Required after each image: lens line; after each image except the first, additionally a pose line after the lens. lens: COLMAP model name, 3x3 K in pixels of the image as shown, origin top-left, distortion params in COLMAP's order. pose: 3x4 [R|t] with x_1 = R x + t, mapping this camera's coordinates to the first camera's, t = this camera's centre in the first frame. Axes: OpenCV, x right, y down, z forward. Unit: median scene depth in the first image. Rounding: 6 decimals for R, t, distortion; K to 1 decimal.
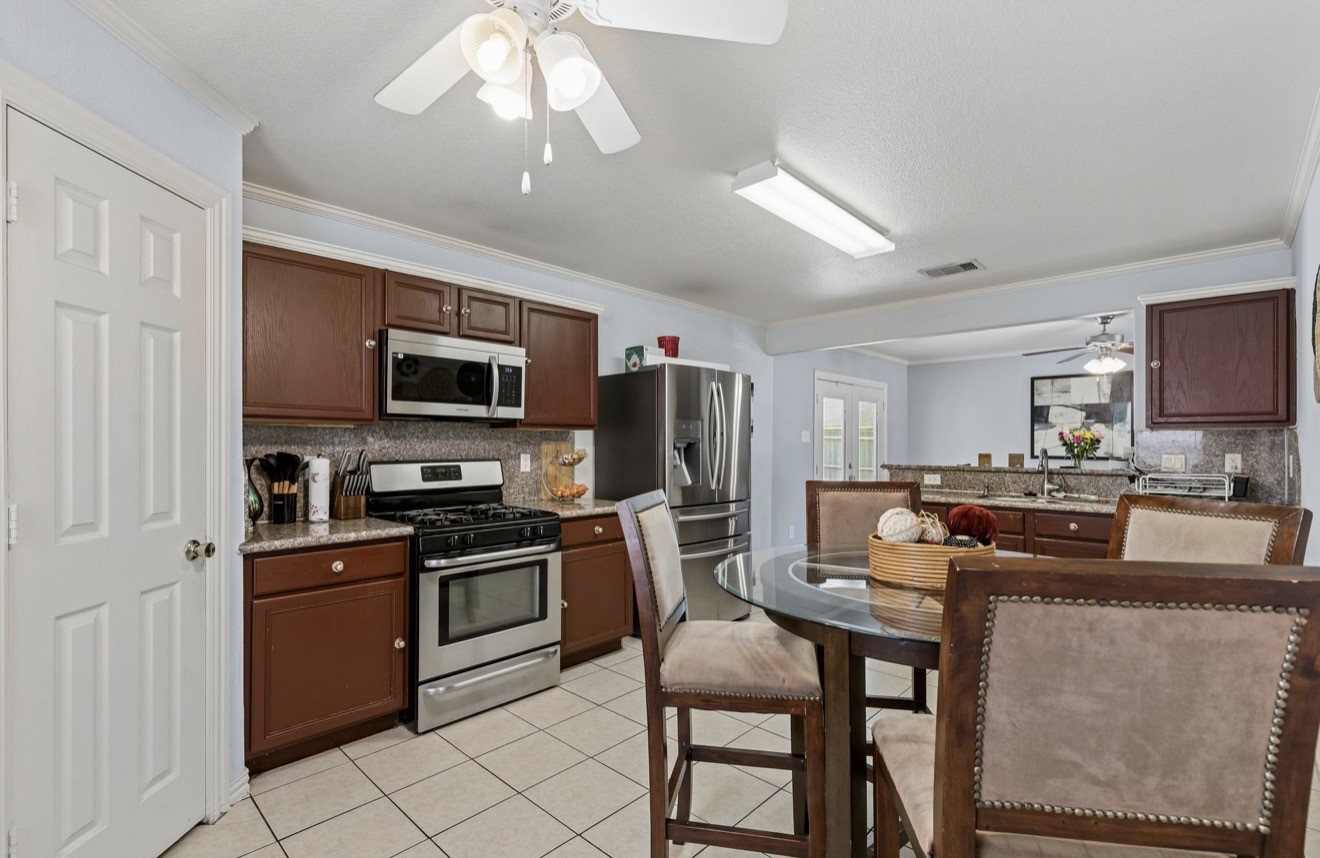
lens RADIAL K [[590.0, 0, 655.6], [0, 590.0, 434.3], [0, 0, 1]] dist [-0.003441, -0.000292]
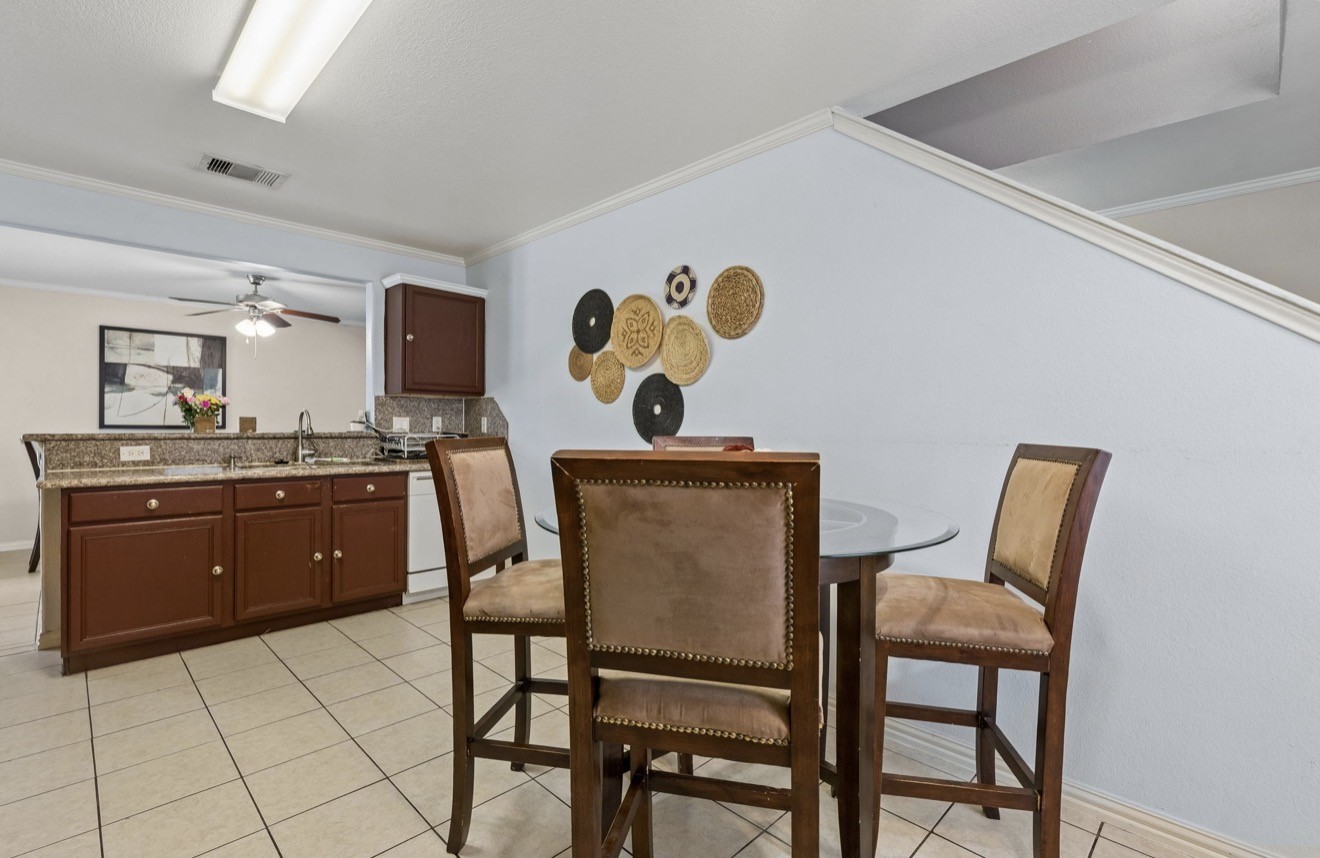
lens RADIAL K [[590.0, 0, 651.7], [0, 590.0, 431.0], [0, 0, 1]] dist [-0.003441, -0.000292]
pose [[0.017192, -0.010262, 0.999800, -0.248038], [-0.023508, 0.999667, 0.010665, 0.034156], [-0.999576, -0.023687, 0.016945, 0.450238]]
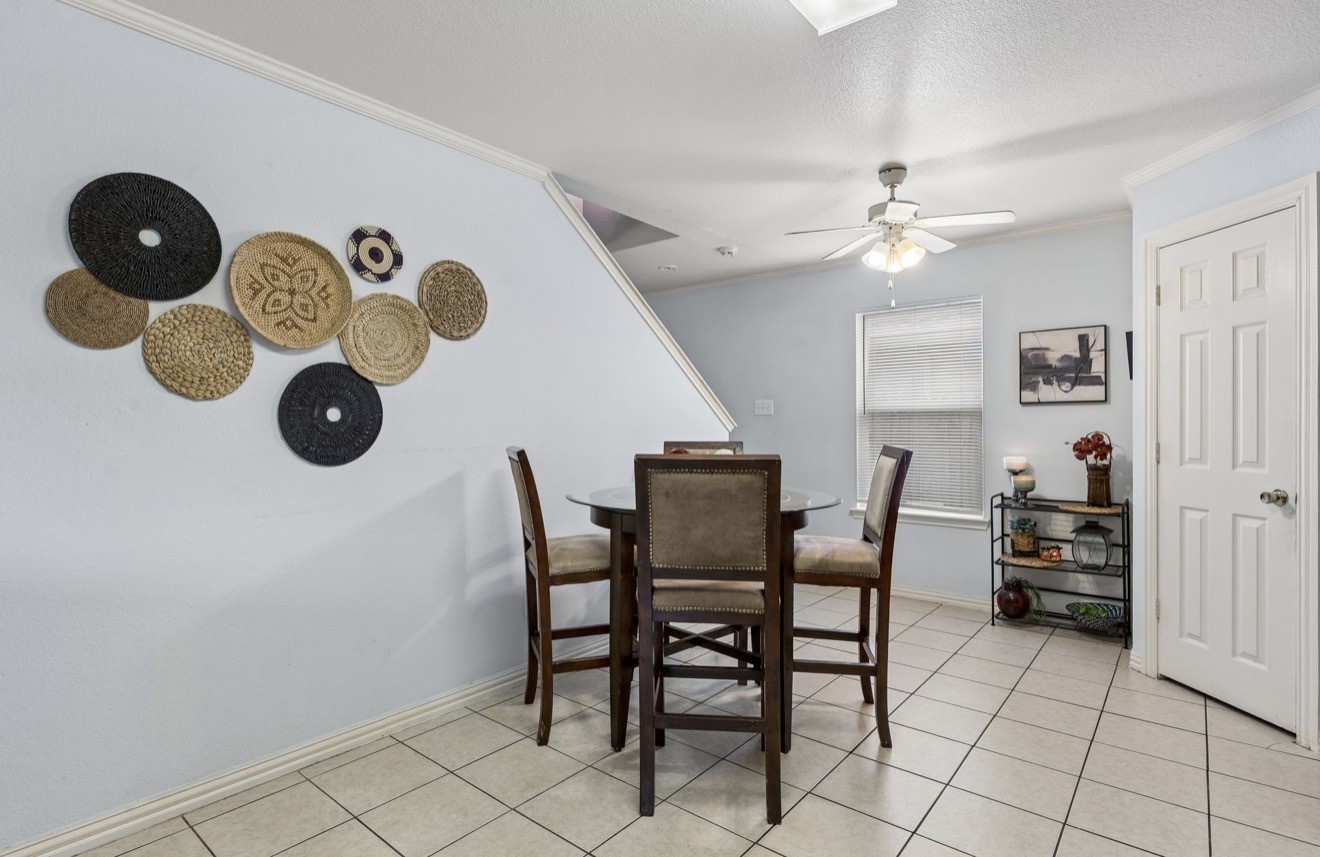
lens RADIAL K [[649.9, 0, 653.8], [0, 649.9, 425.3], [0, 0, 1]] dist [-0.000552, 0.001450]
pose [[-0.997104, -0.000916, -0.076039, 0.286735], [0.000119, 0.999907, -0.013603, 0.032223], [0.076044, -0.013573, -0.997012, 1.080031]]
